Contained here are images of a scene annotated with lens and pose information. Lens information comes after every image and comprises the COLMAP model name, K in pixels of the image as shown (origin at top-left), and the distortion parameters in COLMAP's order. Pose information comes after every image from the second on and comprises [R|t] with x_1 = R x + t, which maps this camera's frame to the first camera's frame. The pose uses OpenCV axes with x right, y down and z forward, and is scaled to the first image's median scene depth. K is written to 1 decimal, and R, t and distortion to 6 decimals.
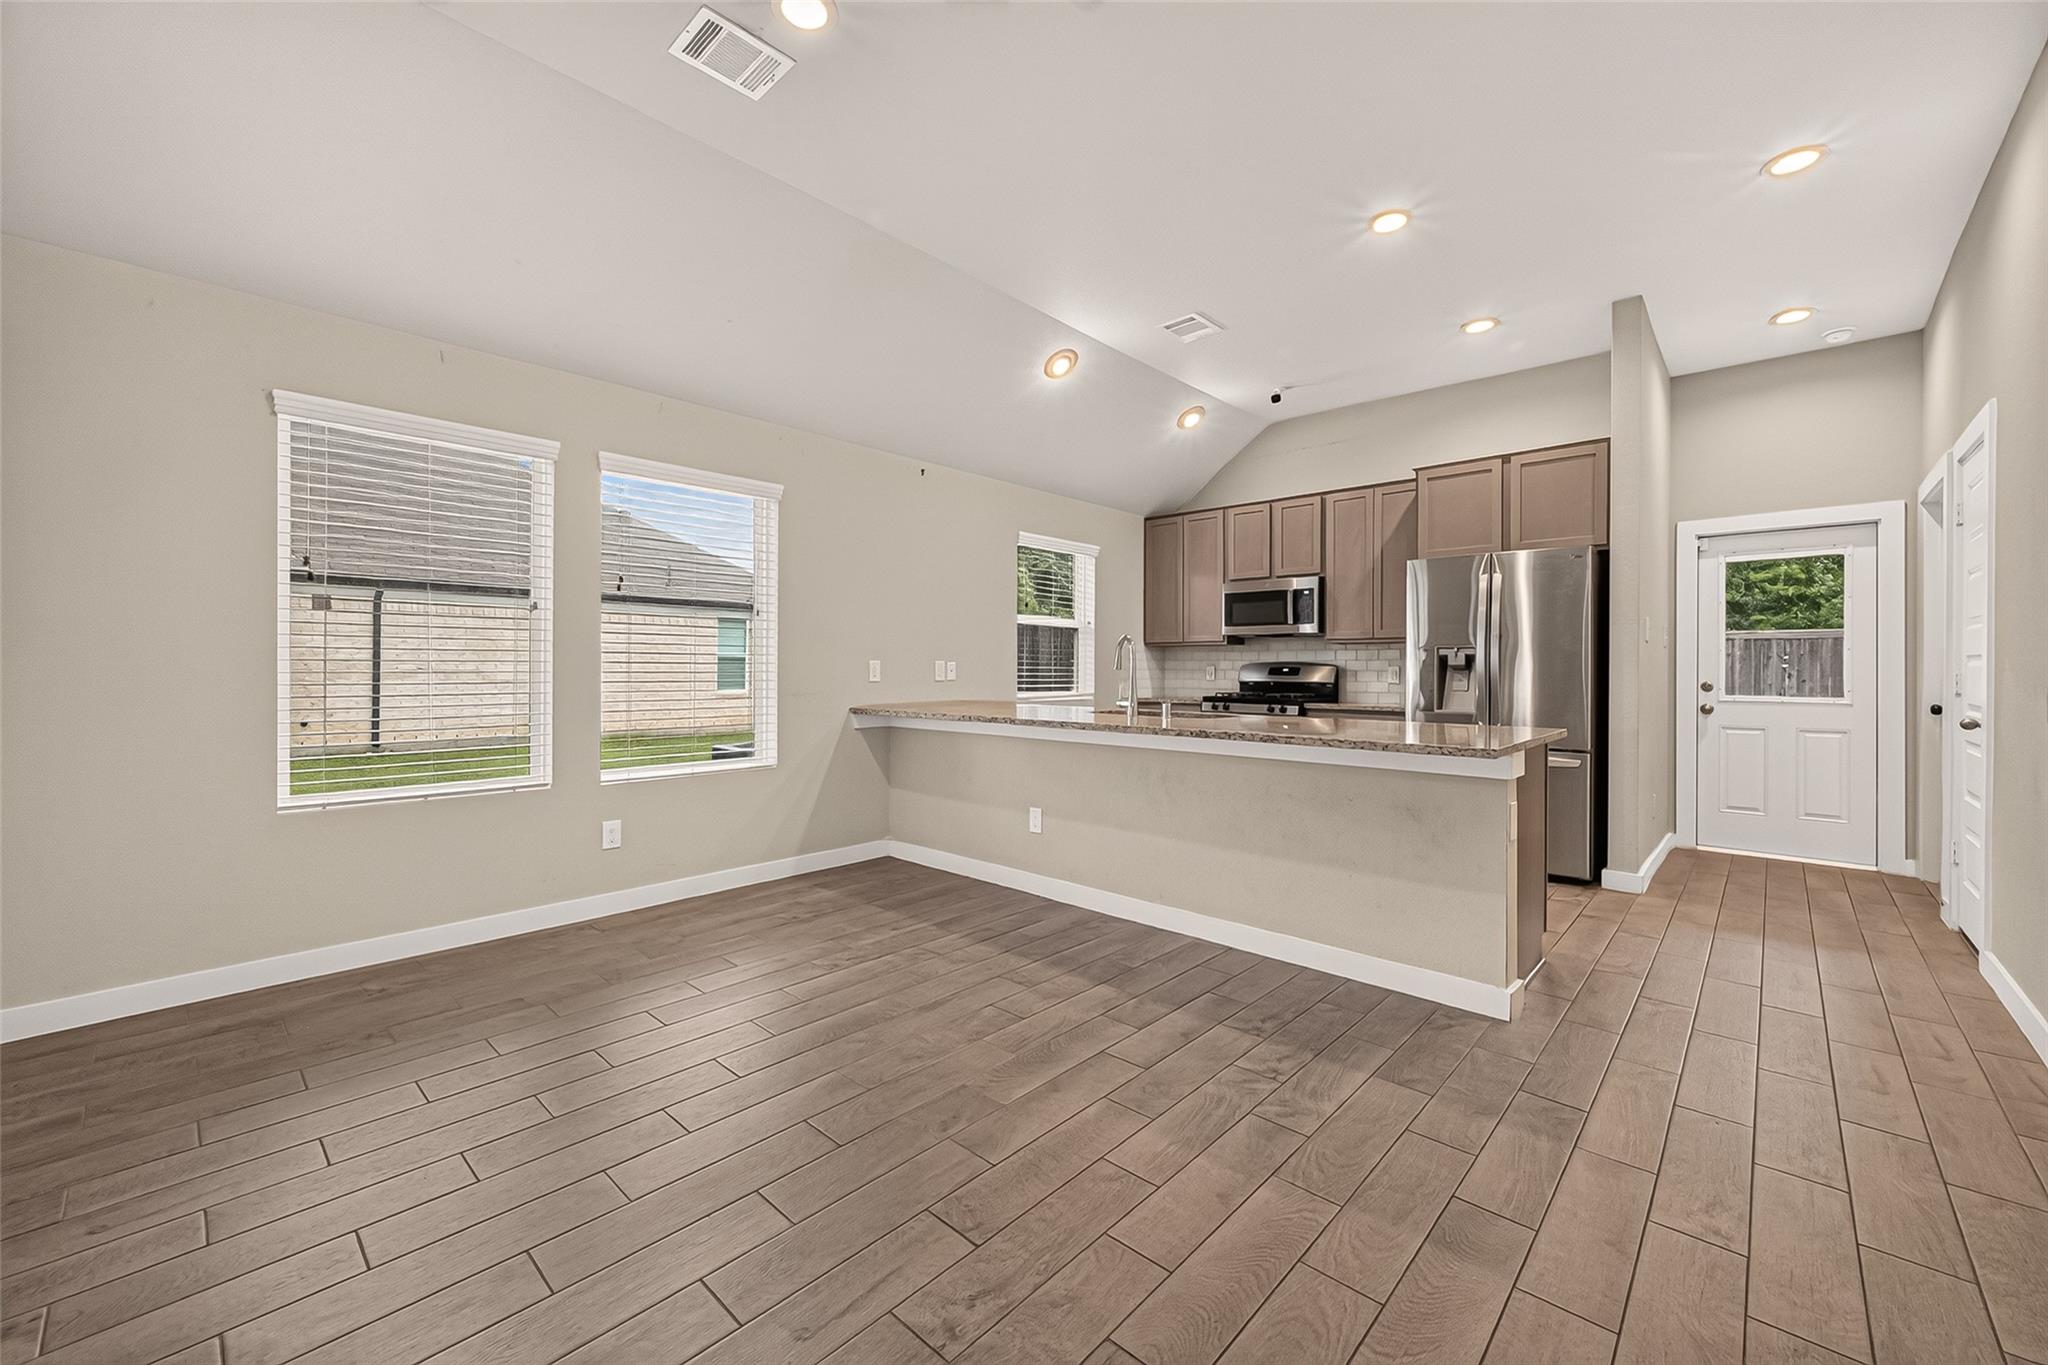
lens RADIAL K [[803.3, 0, 1011.4], [0, 803.3, 670.3], [0, 0, 1]] dist [0.009458, -0.003134]
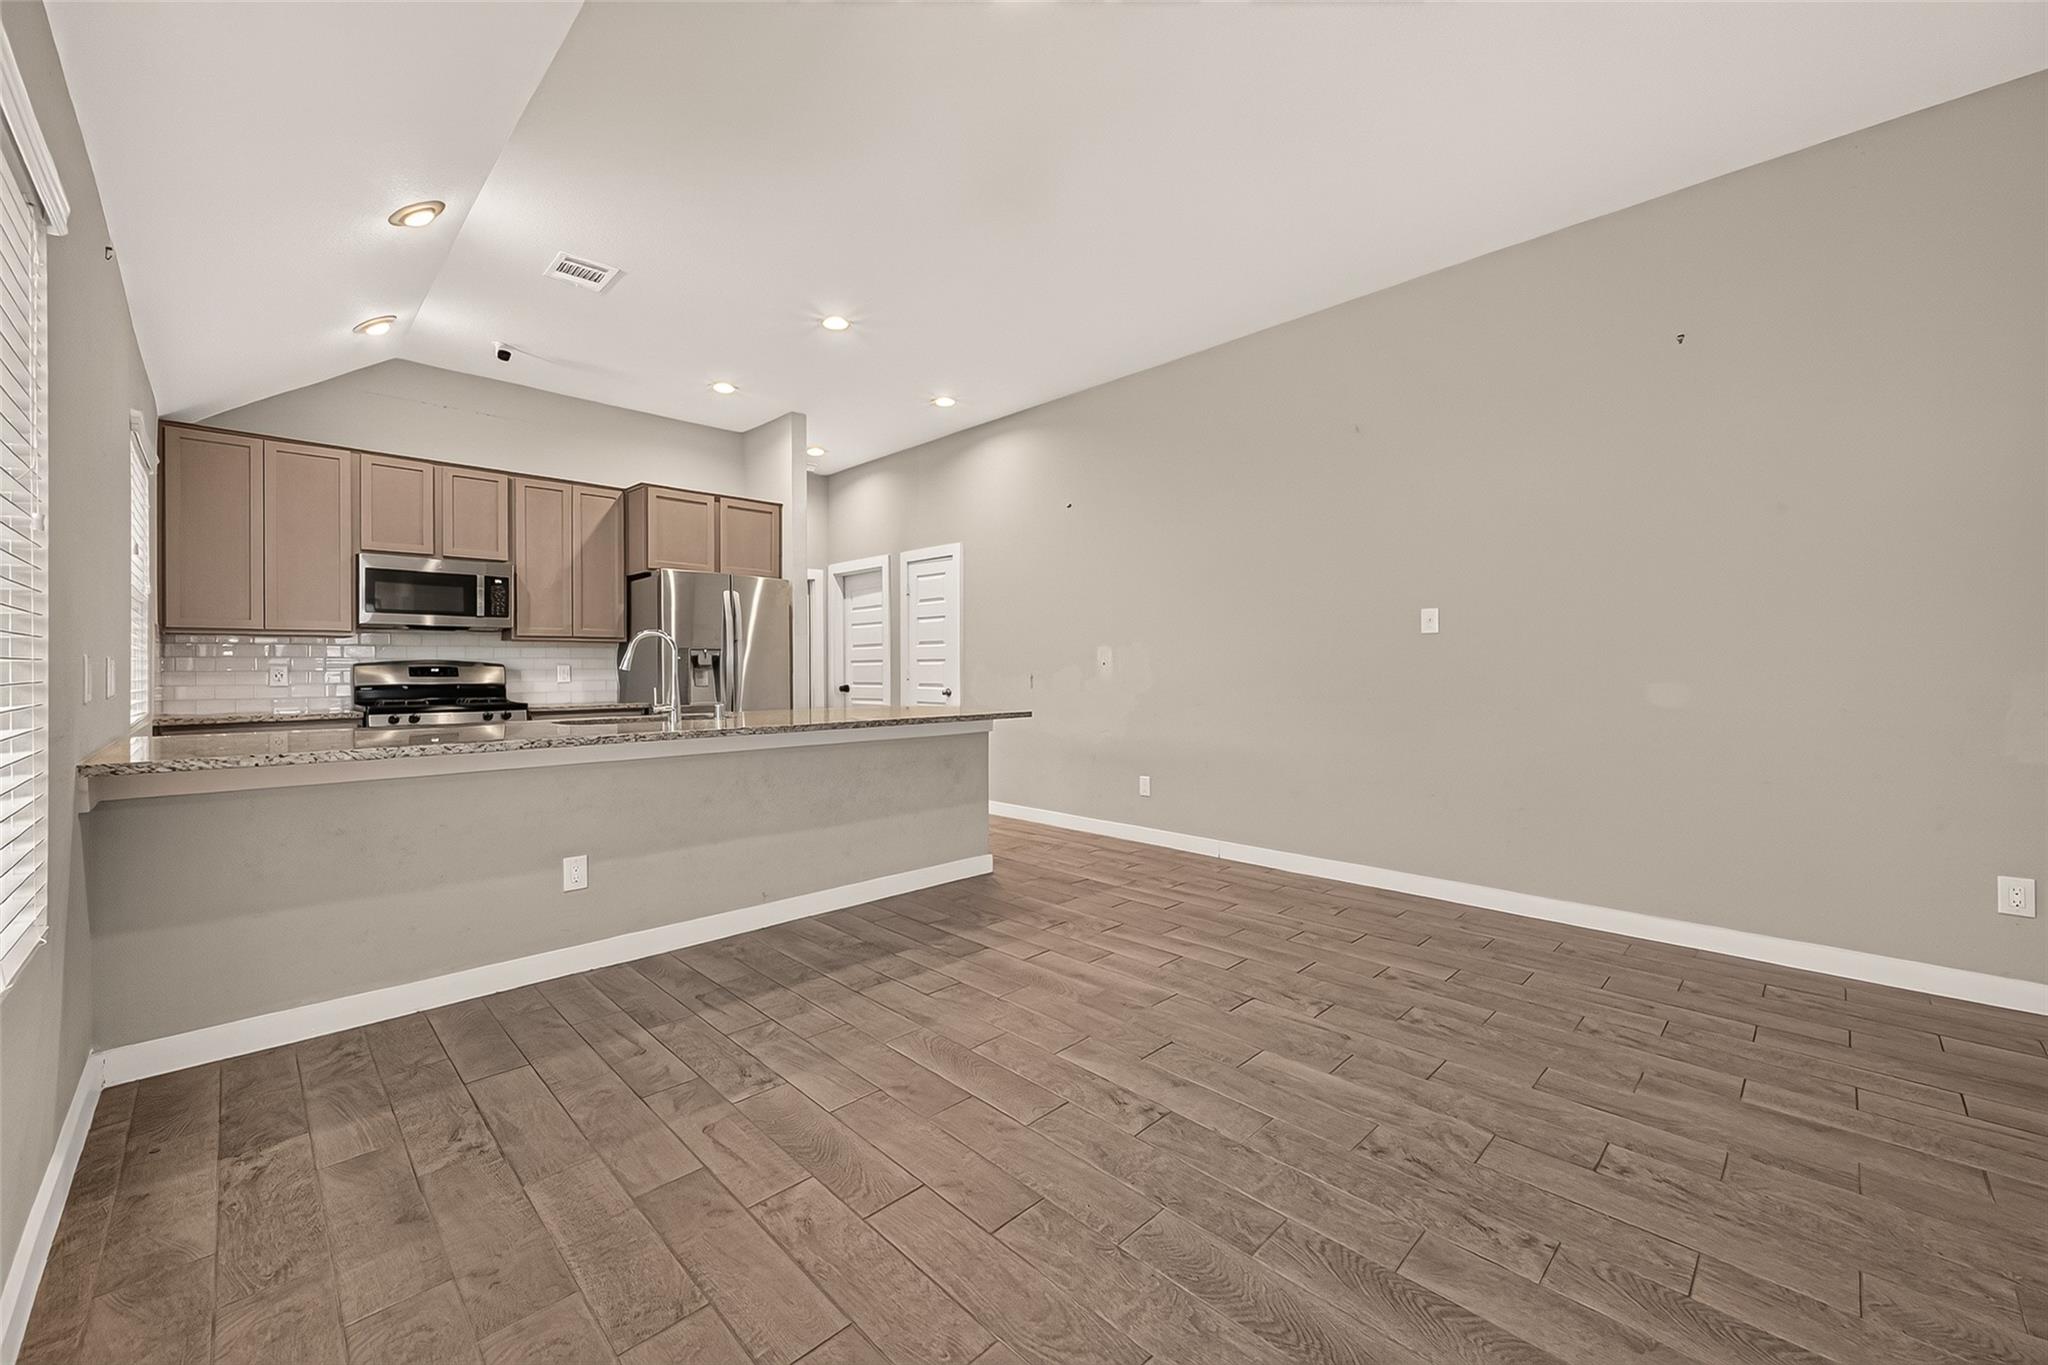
lens RADIAL K [[803.3, 0, 1033.7], [0, 803.3, 665.7], [0, 0, 1]] dist [0.009458, -0.003134]
pose [[0.031139, -0.001914, 0.999513, -0.569383], [0.004592, 0.999988, 0.001772, -0.004309], [-0.999505, 0.004534, 0.031148, 0.447509]]
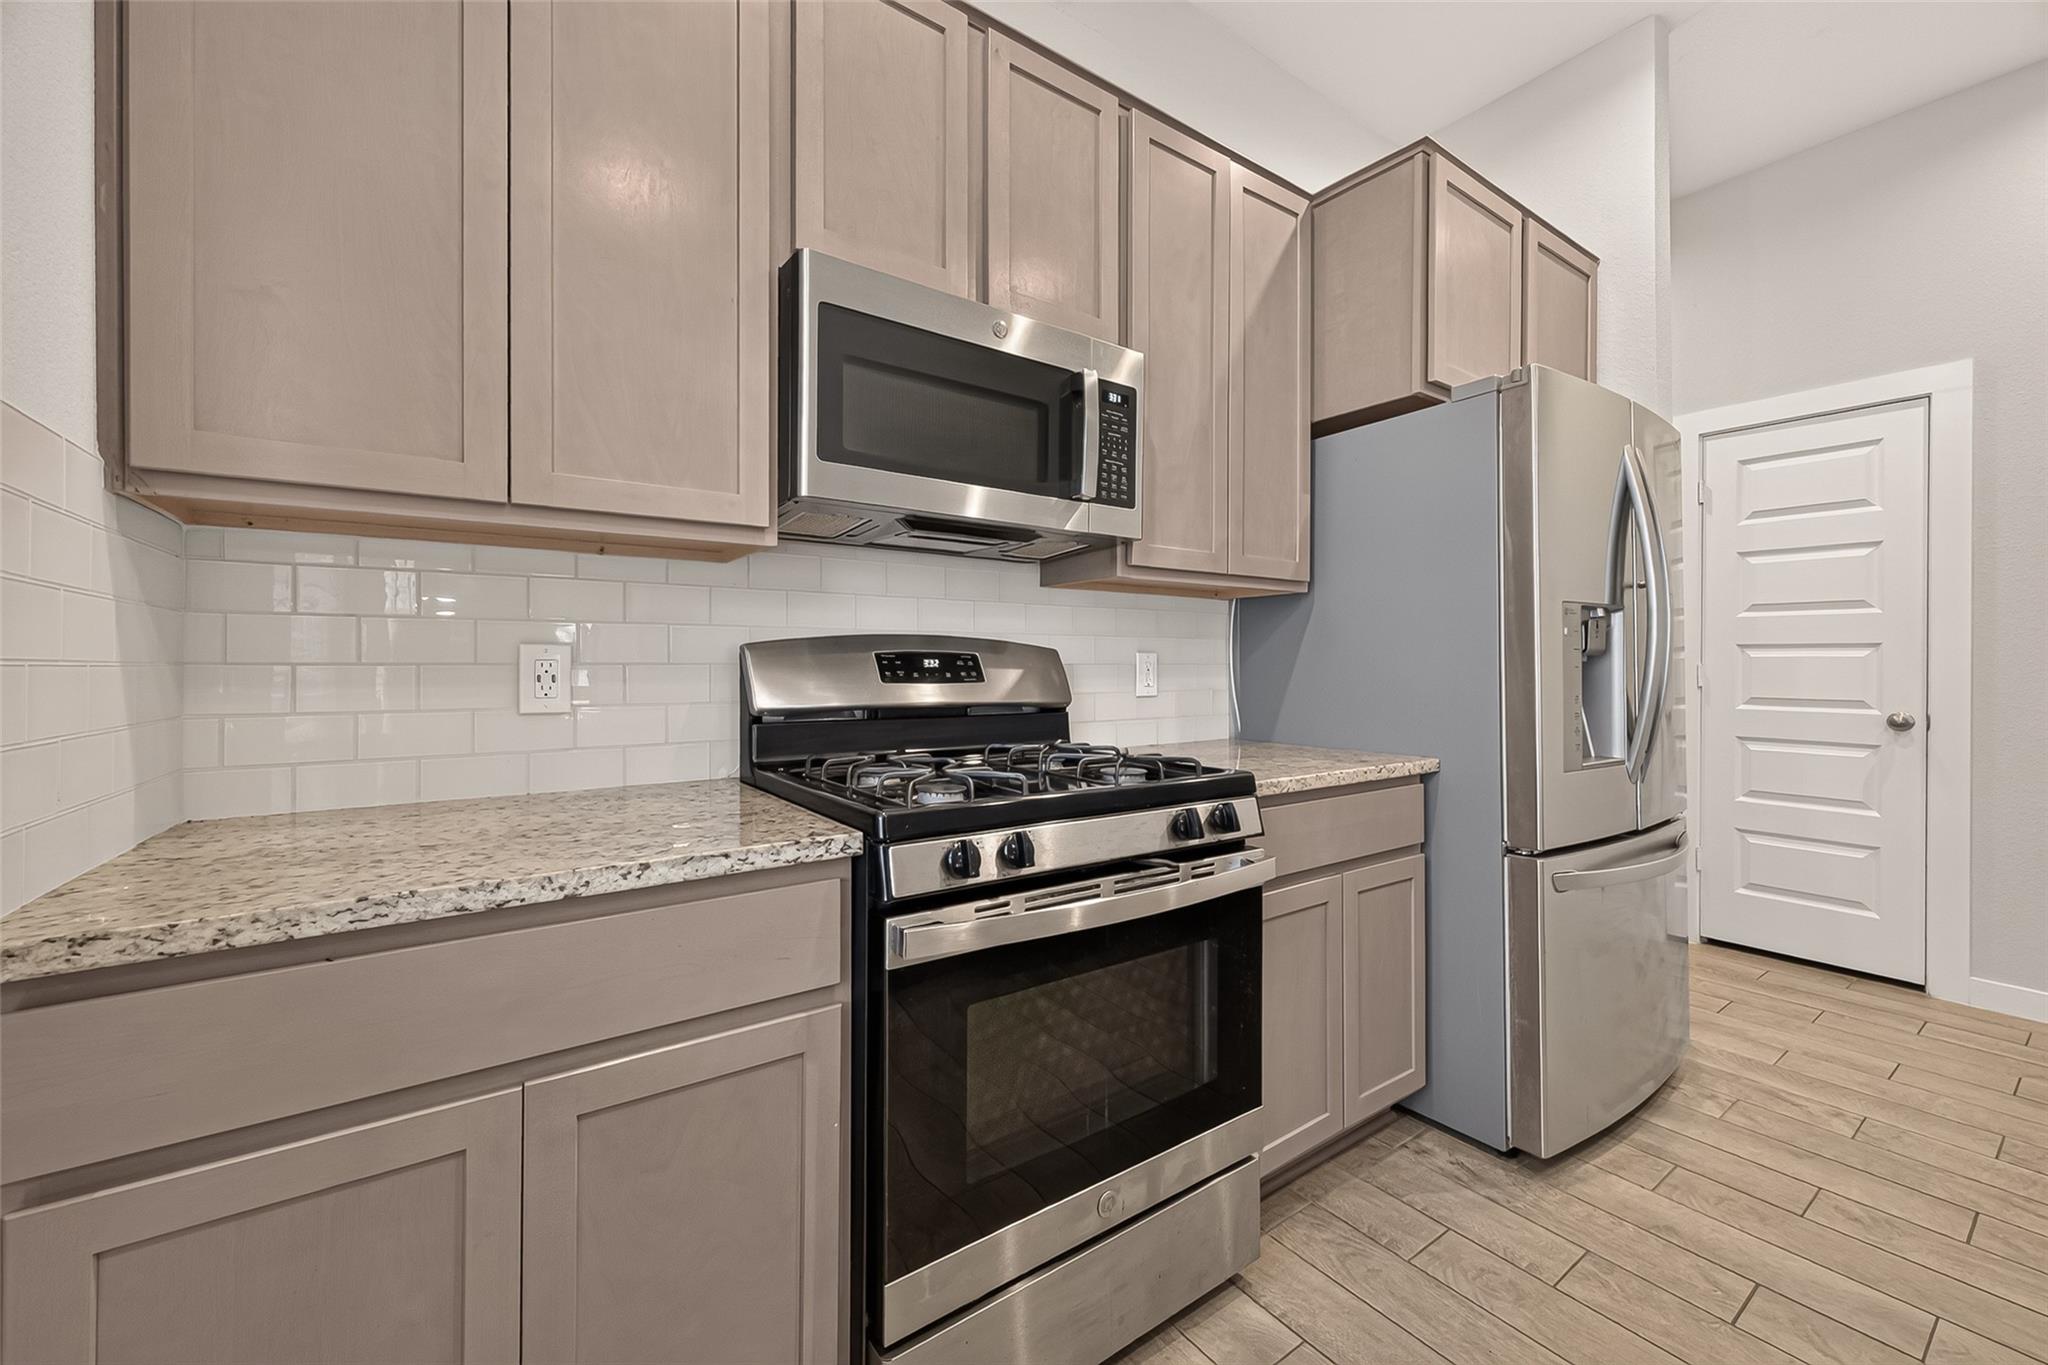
lens RADIAL K [[803.3, 0, 1031.3], [0, 803.3, 661.7], [0, 0, 1]] dist [0.009458, -0.003134]
pose [[0.194395, 0.000382, 0.980923, 0.083992], [0.002300, 0.999997, -0.000845, -0.000735], [-0.980921, 0.002420, 0.194393, 1.118922]]
